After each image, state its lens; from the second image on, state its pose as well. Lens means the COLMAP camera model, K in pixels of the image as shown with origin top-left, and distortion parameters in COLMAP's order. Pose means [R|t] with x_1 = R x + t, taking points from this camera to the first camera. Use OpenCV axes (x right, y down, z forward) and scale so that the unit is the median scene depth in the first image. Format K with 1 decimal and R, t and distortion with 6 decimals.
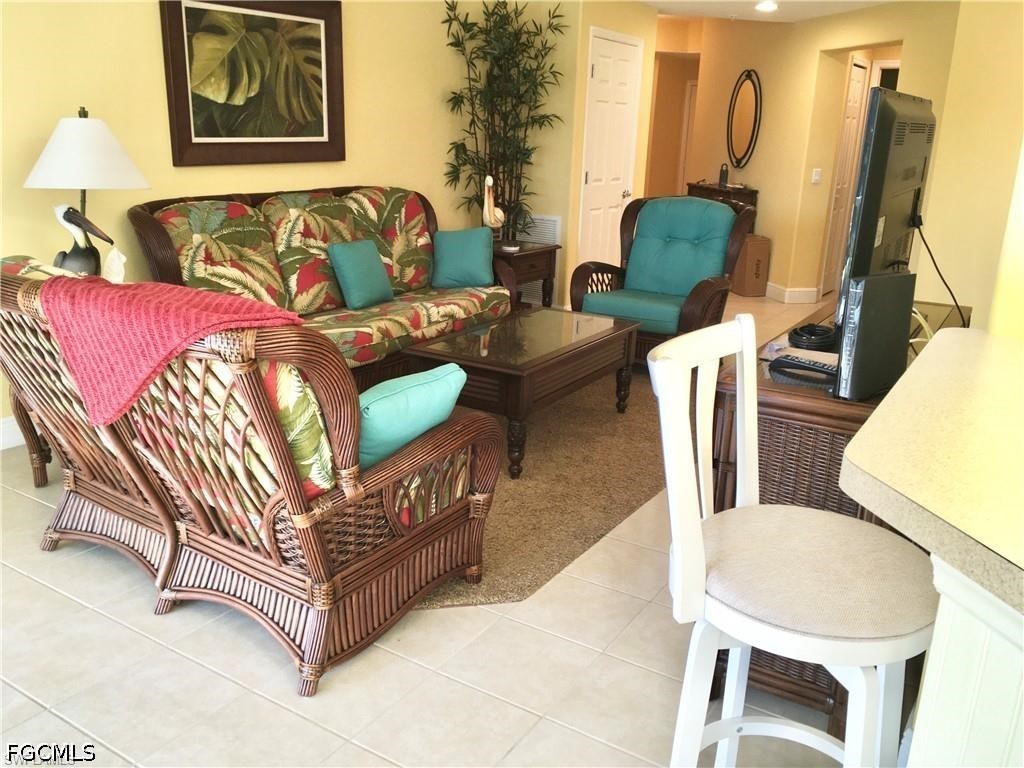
lens RADIAL K [[873.0, 0, 512.0], [0, 873.0, 384.0], [0, 0, 1]] dist [-0.007400, -0.007827]
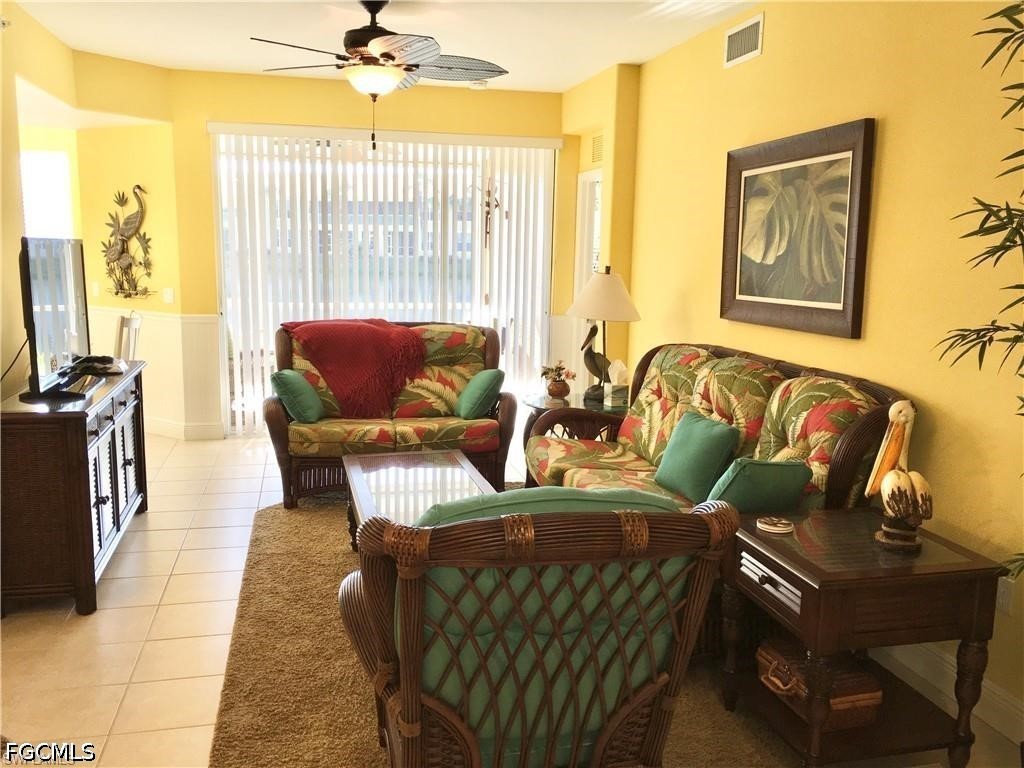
lens RADIAL K [[862.2, 0, 512.0], [0, 862.2, 384.0], [0, 0, 1]] dist [0.042542, -0.000815]
pose [[-0.699361, 0.068987, -0.711432, 0.552093], [-0.238404, 0.915821, 0.323166, -0.430153], [0.673838, 0.395618, -0.624042, 1.423072]]
